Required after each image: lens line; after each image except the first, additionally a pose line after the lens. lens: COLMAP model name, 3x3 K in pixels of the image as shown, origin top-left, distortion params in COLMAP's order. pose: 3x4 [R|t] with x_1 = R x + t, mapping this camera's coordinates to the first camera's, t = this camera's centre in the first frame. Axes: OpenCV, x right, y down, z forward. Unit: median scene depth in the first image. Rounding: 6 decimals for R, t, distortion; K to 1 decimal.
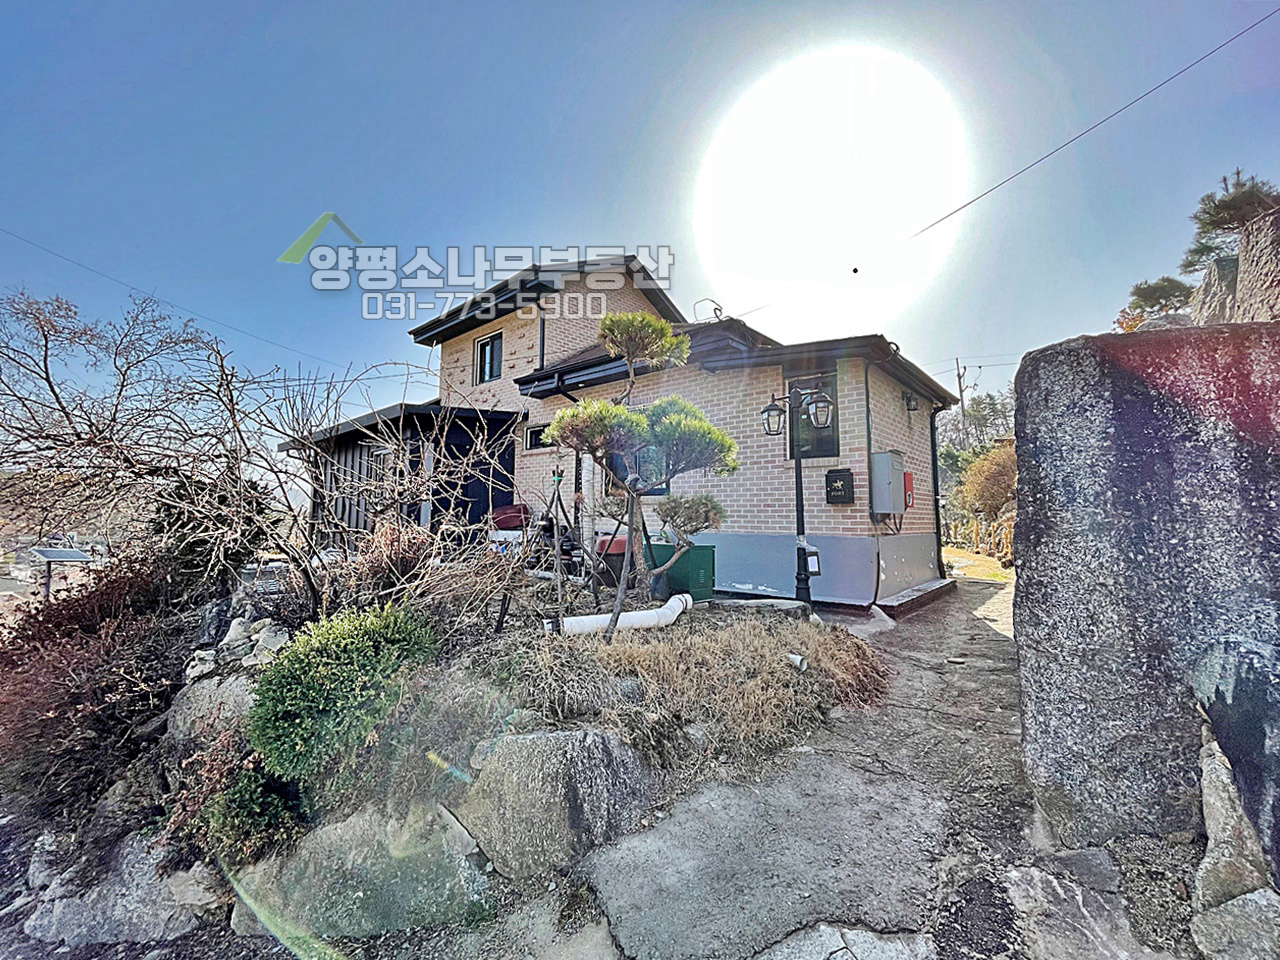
lens RADIAL K [[530.0, 0, 640.1], [0, 530.0, 477.7], [0, 0, 1]] dist [-0.002028, -0.000399]
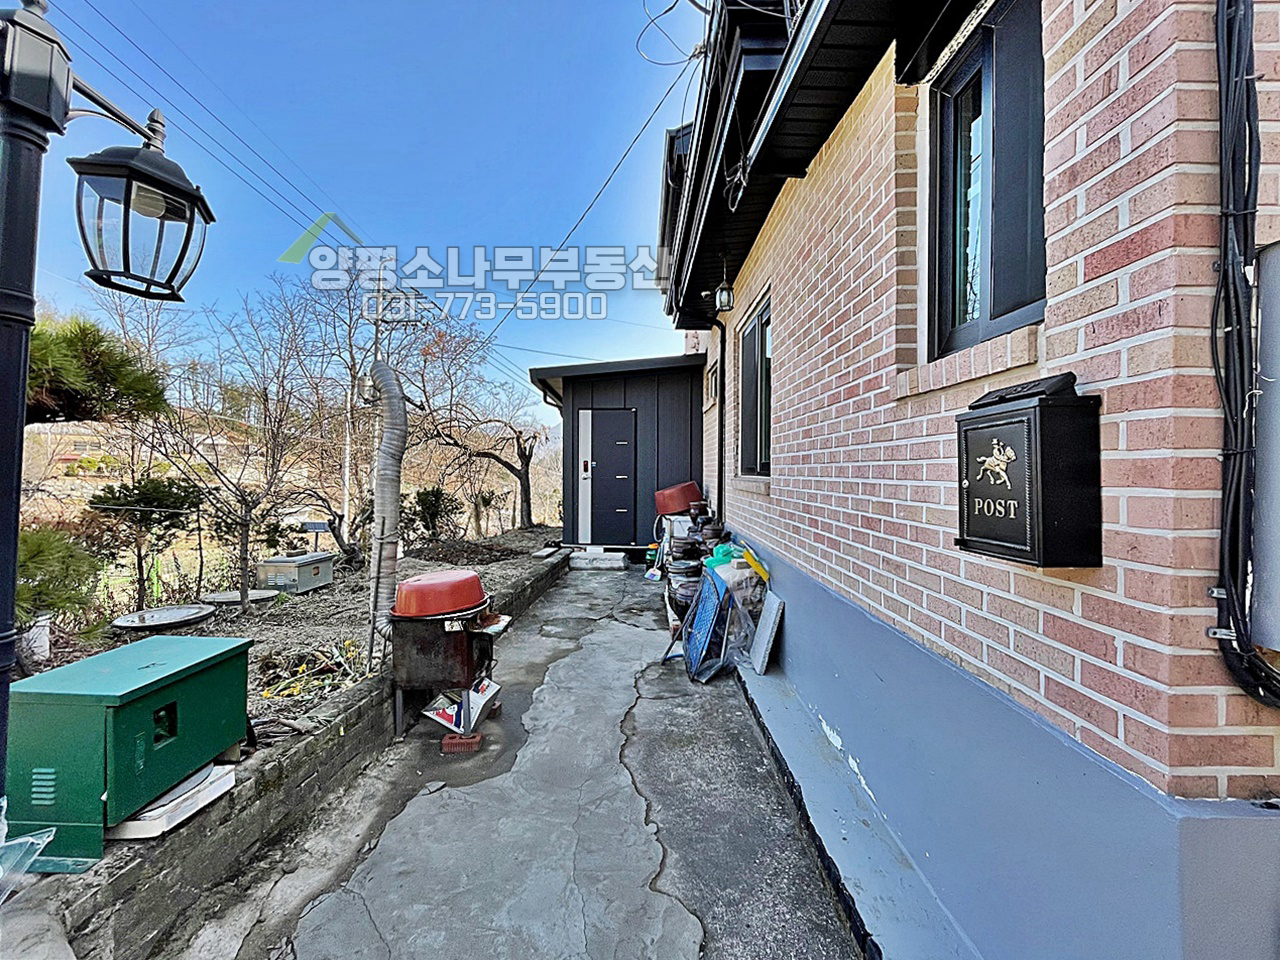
lens RADIAL K [[530.0, 0, 640.7], [0, 530.0, 476.6], [0, 0, 1]] dist [-0.002028, -0.000399]
pose [[0.653251, -0.006344, -0.757115, 0.436345], [0.076269, 0.995430, 0.057465, -0.003770], [0.753290, -0.095284, 0.650749, 0.770299]]
